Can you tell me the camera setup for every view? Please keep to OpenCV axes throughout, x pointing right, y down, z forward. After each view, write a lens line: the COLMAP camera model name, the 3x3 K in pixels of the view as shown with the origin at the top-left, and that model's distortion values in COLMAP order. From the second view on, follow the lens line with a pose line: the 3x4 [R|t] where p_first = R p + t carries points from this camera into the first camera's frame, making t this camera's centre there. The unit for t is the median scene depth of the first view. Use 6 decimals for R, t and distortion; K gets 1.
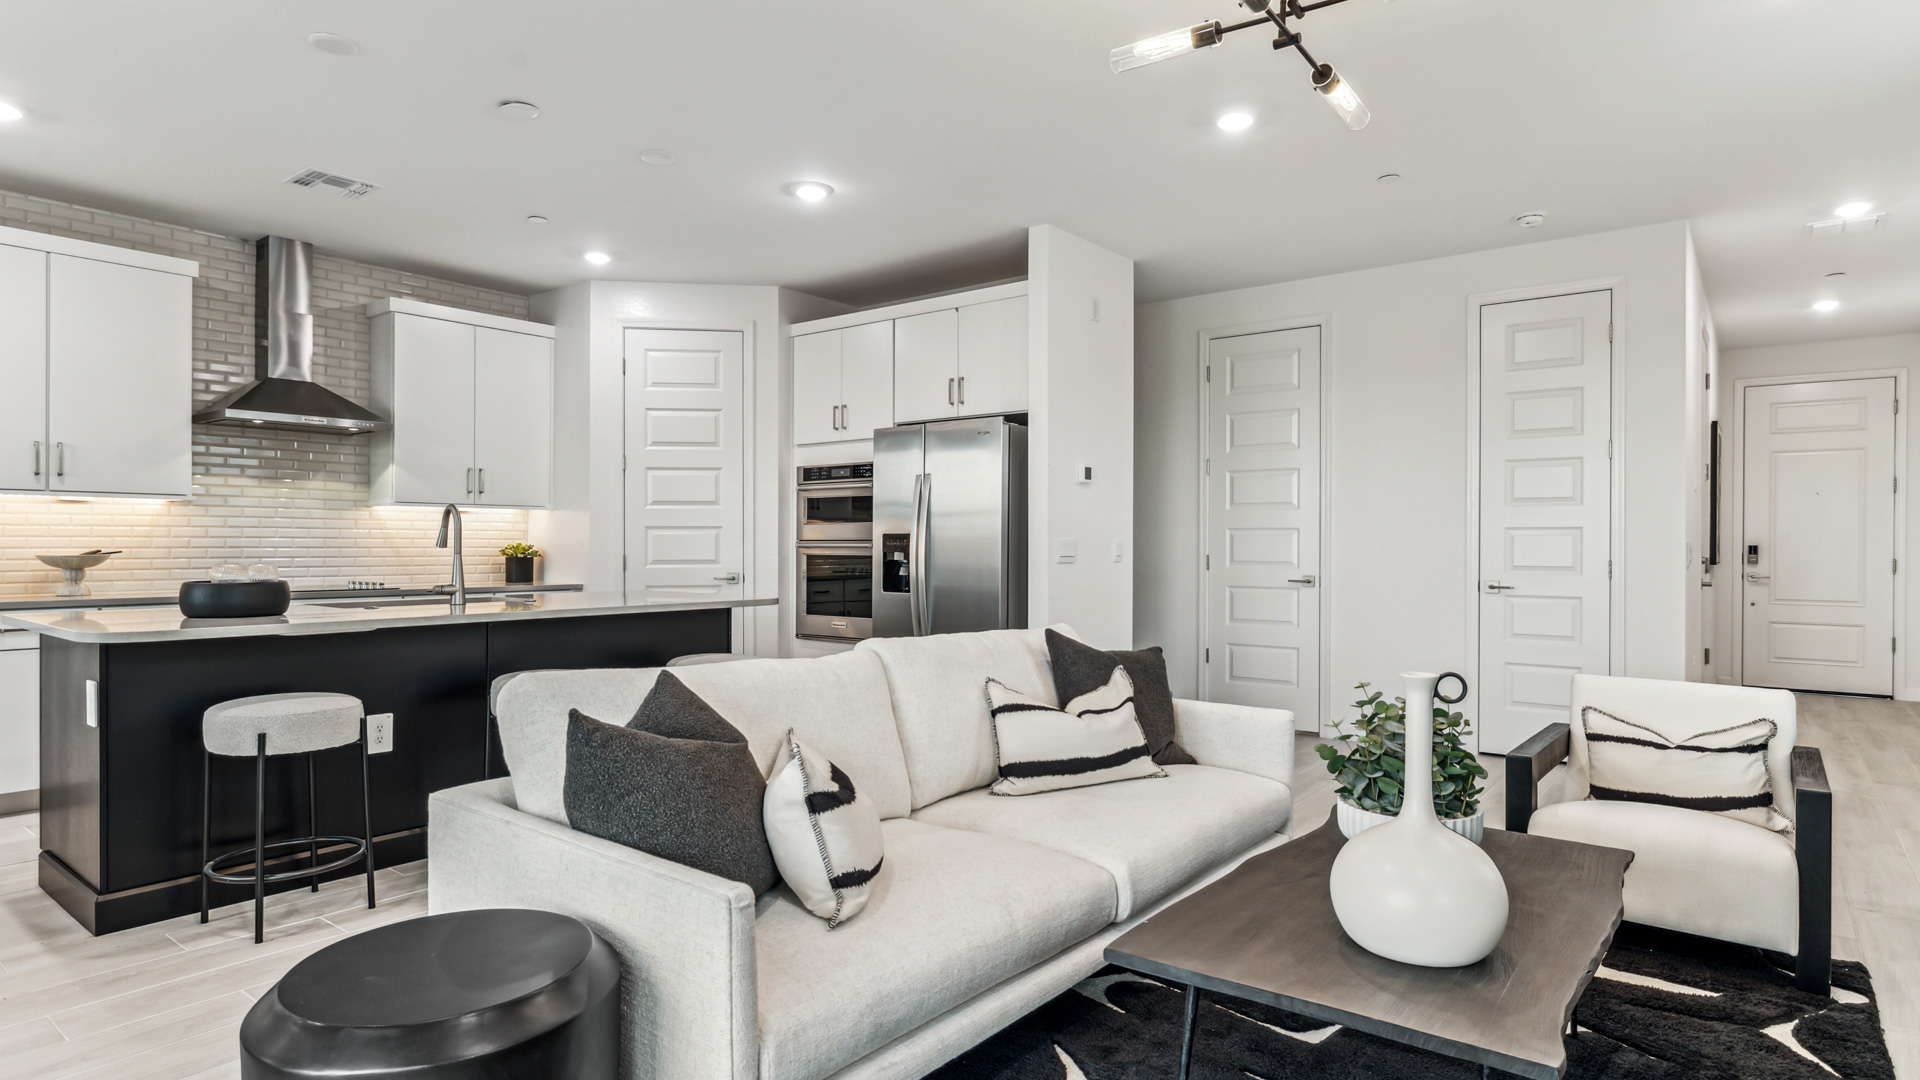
lens RADIAL K [[1055.9, 0, 959.4], [0, 1055.9, 539.5], [0, 0, 1]] dist [0.000644, 0.001290]
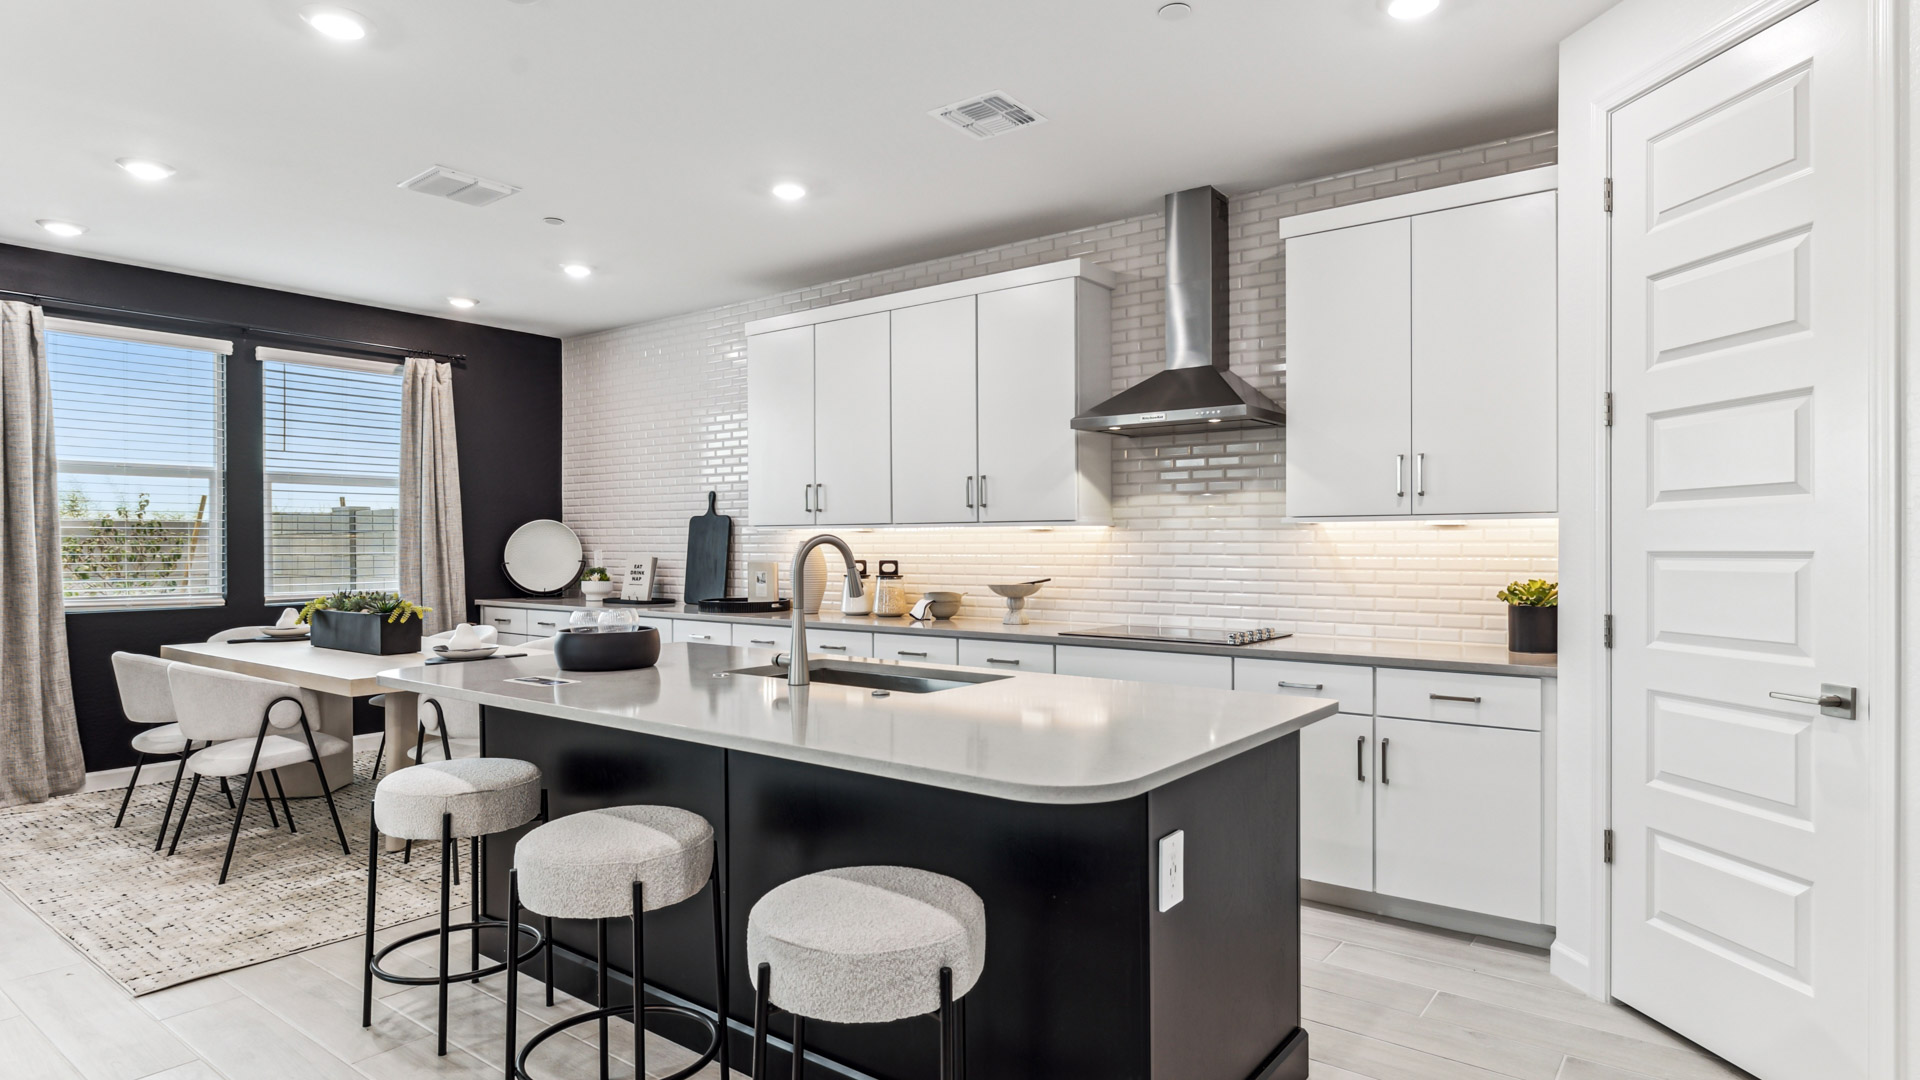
lens RADIAL K [[1055.9, 0, 961.8], [0, 1055.9, 548.5], [0, 0, 1]] dist [0.000644, 0.001290]
pose [[0.015912, -0.003068, -0.999869, 0.148006], [0.000075, 0.999995, -0.003068, -0.013006], [0.999873, -0.000026, 0.015913, 0.791743]]
